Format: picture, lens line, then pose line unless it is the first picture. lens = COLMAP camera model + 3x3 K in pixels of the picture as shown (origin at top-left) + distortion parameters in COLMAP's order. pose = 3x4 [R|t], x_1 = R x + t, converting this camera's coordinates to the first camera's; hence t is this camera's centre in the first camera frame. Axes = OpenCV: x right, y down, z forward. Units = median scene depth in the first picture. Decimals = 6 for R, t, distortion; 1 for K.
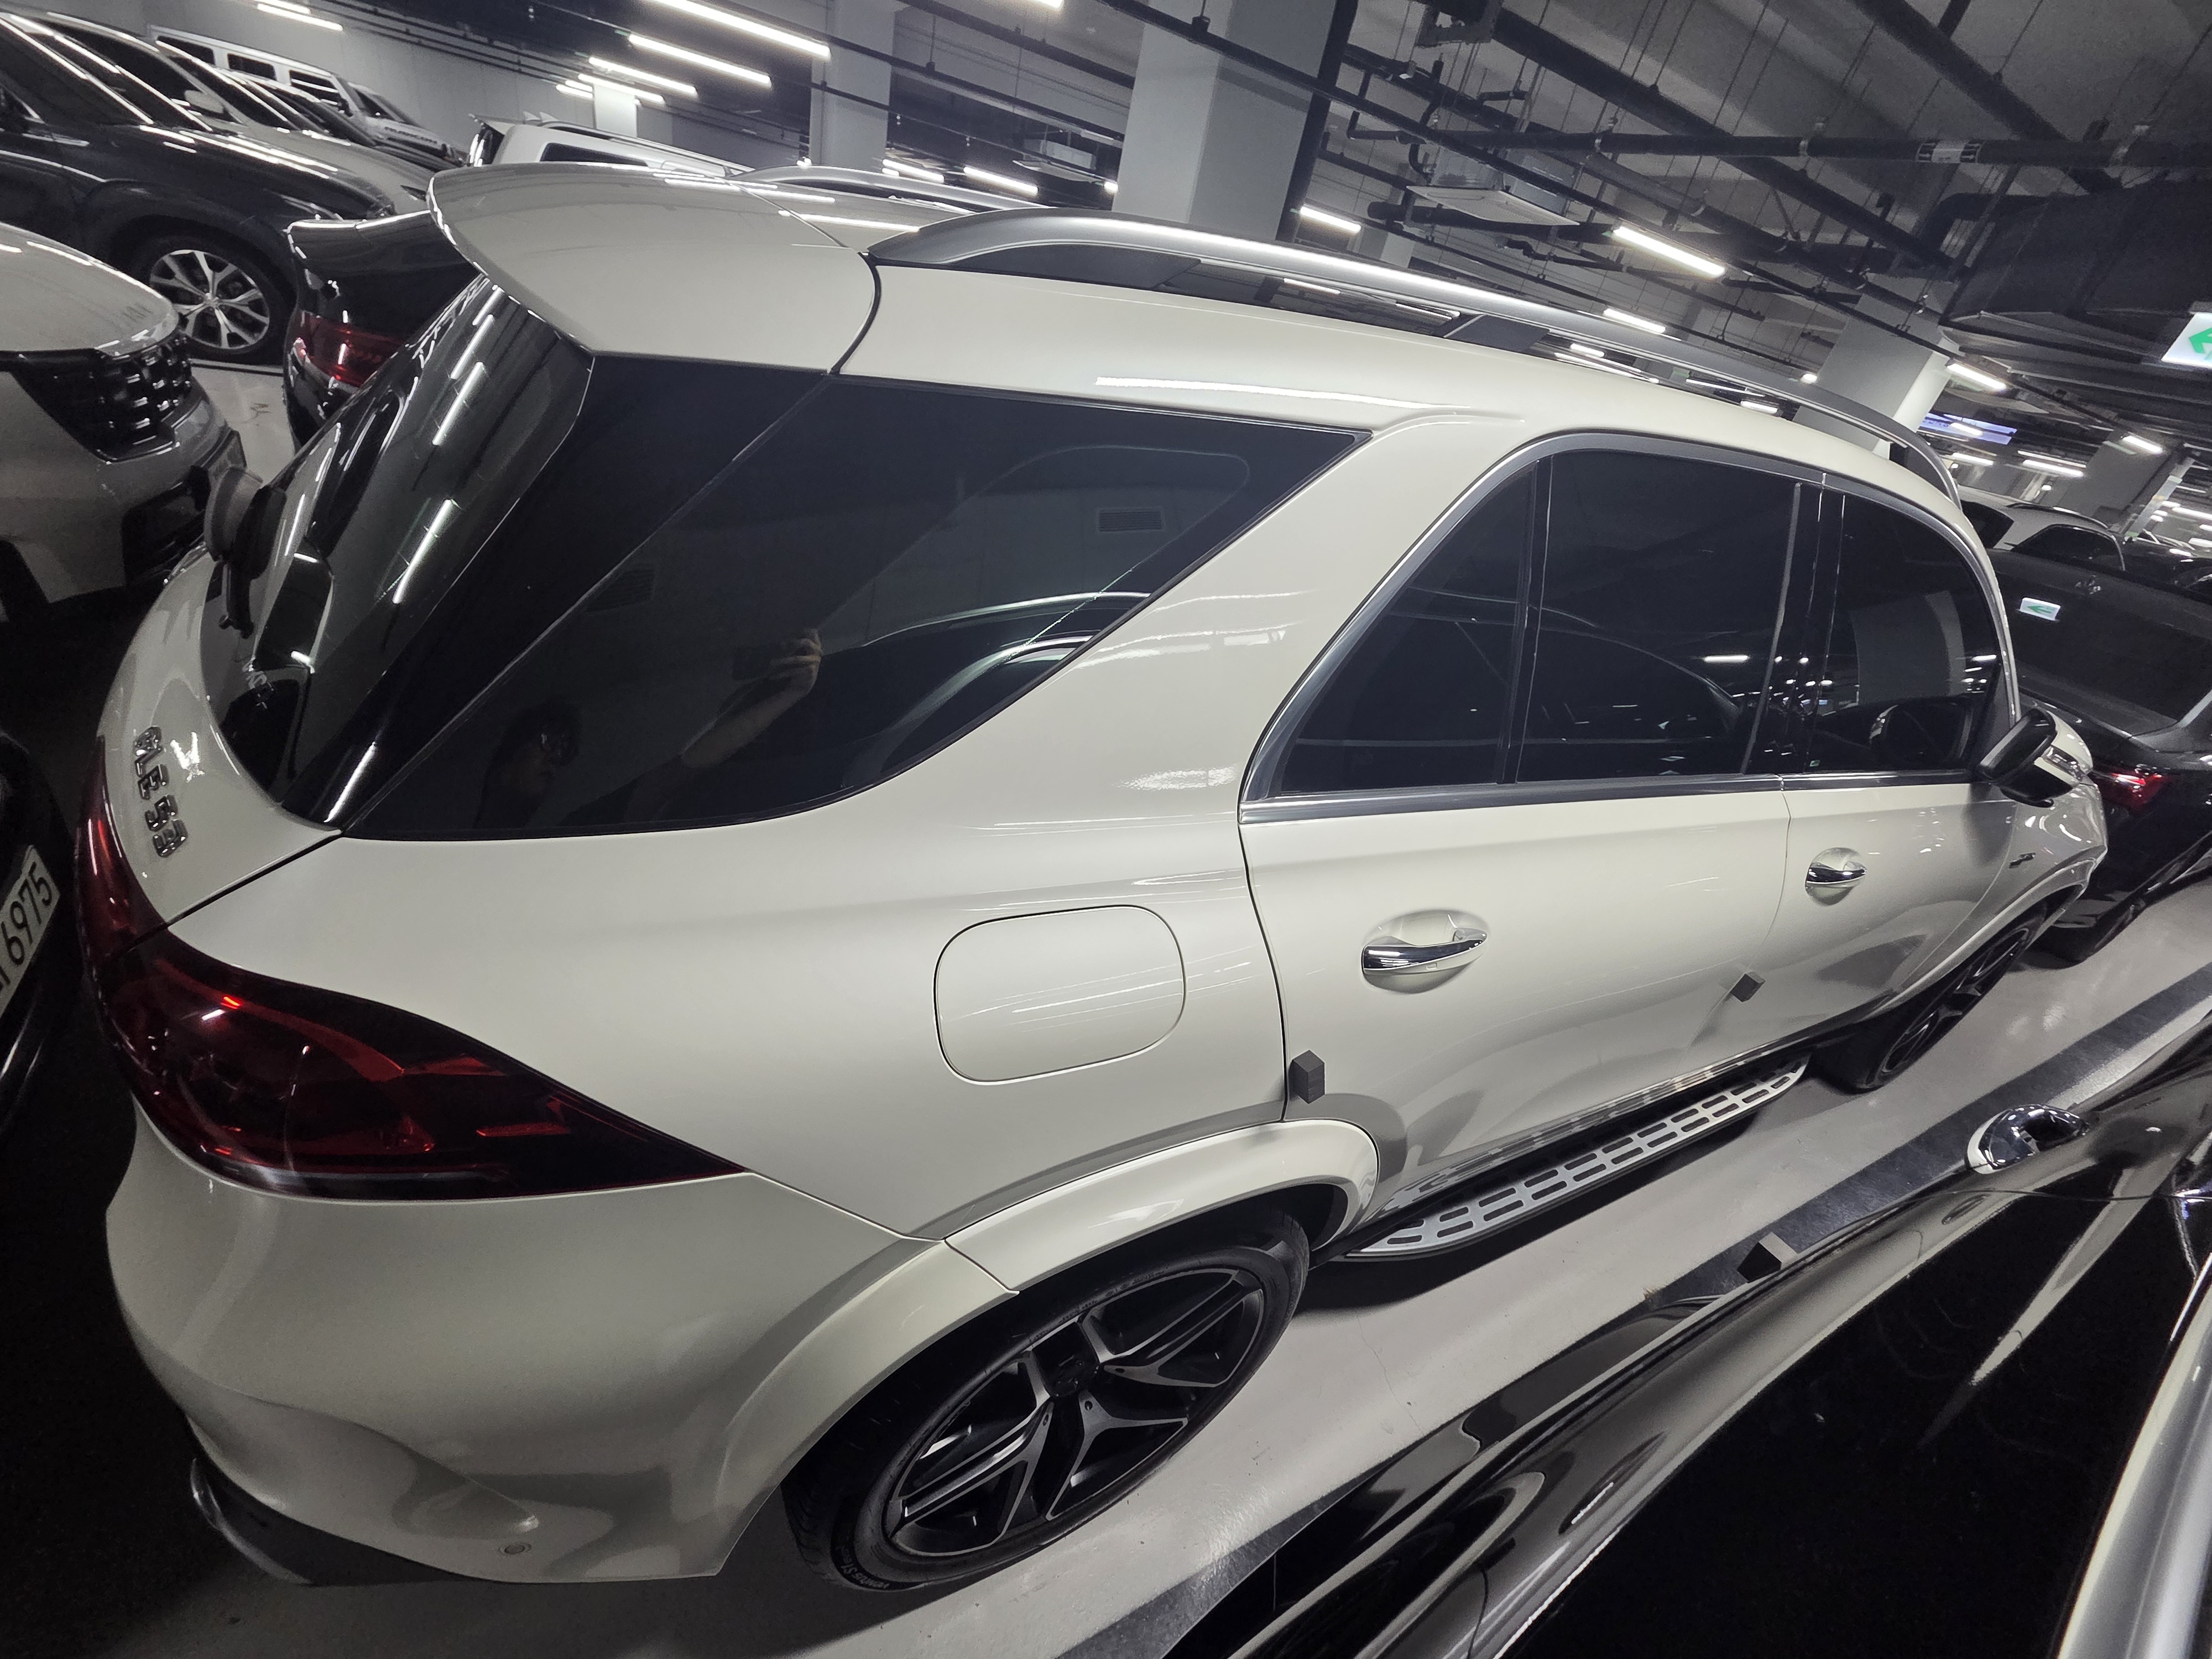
lens RADIAL K [[883.5, 0, 1106.0], [0, 883.5, 829.5], [0, 0, 1]] dist [0.013207, -0.011708]
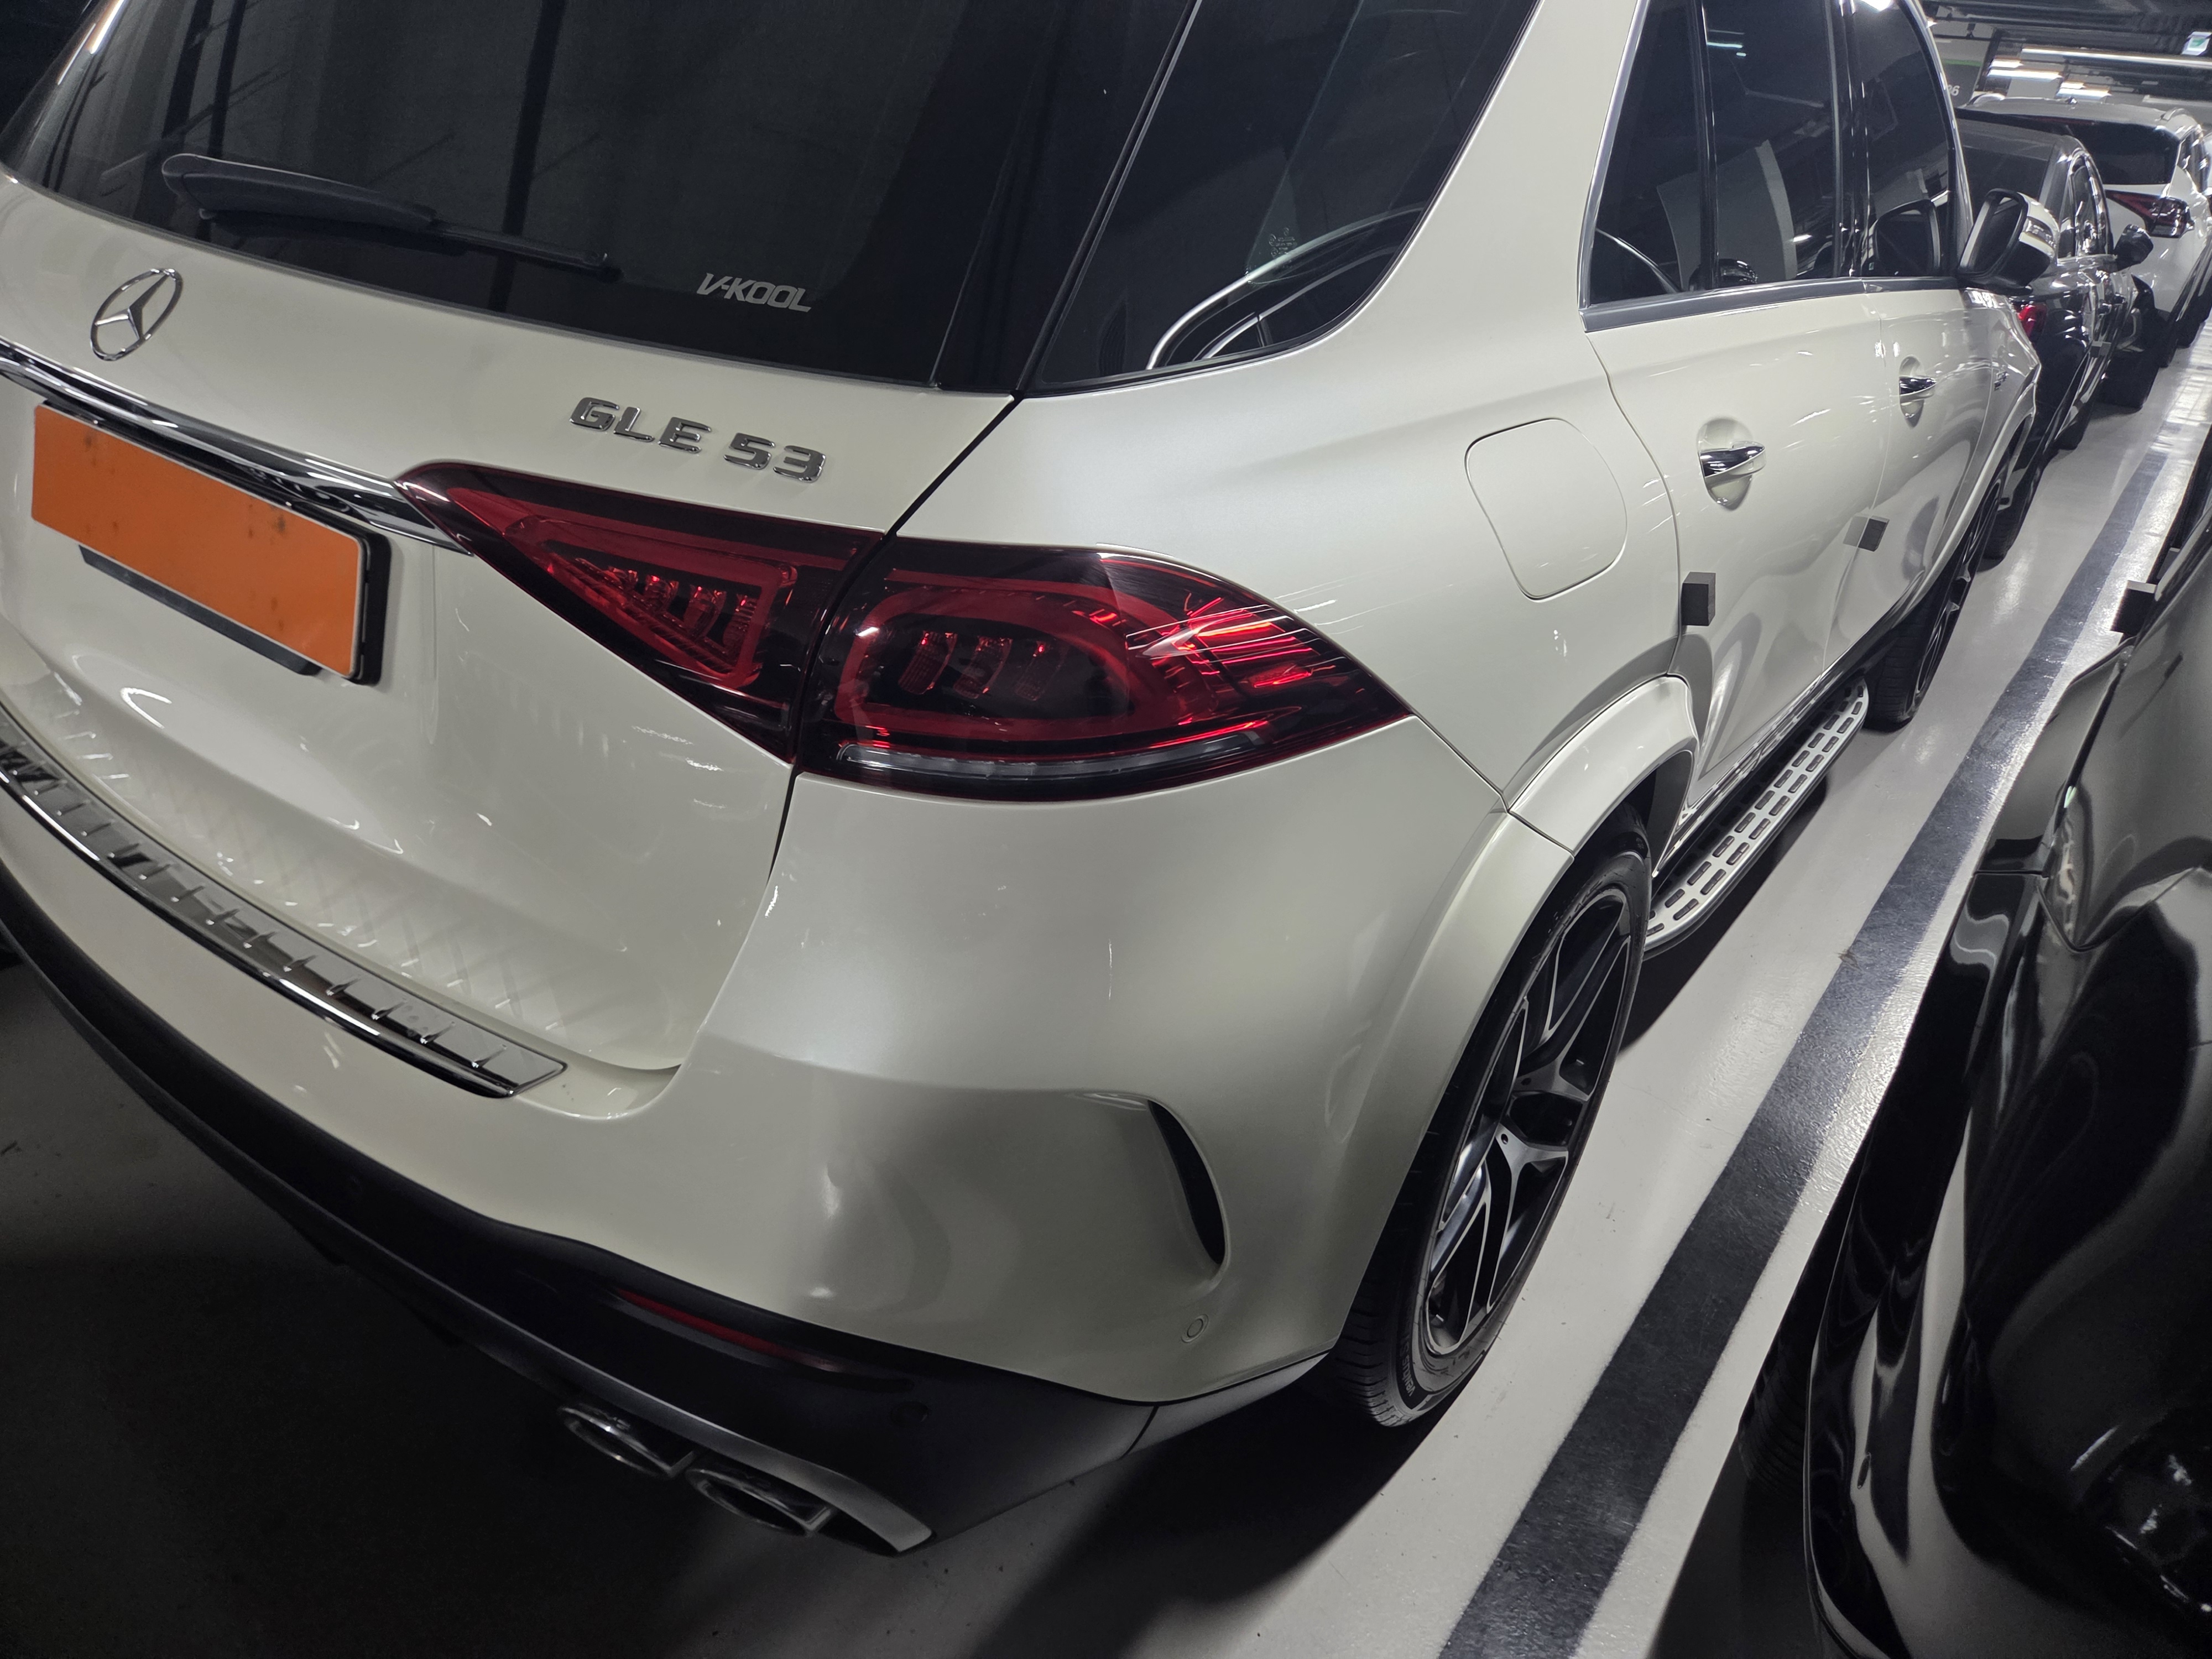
lens RADIAL K [[1432.0, 0, 1089.4], [0, 1432.0, 833.9], [0, 0, 1]] dist [0.071438, -0.069871]
pose [[0.900696, -0.314784, 0.299428, -0.518032], [0.312908, 0.948158, 0.055540, 0.136226], [-0.301389, 0.043669, 0.952501, -0.140150]]
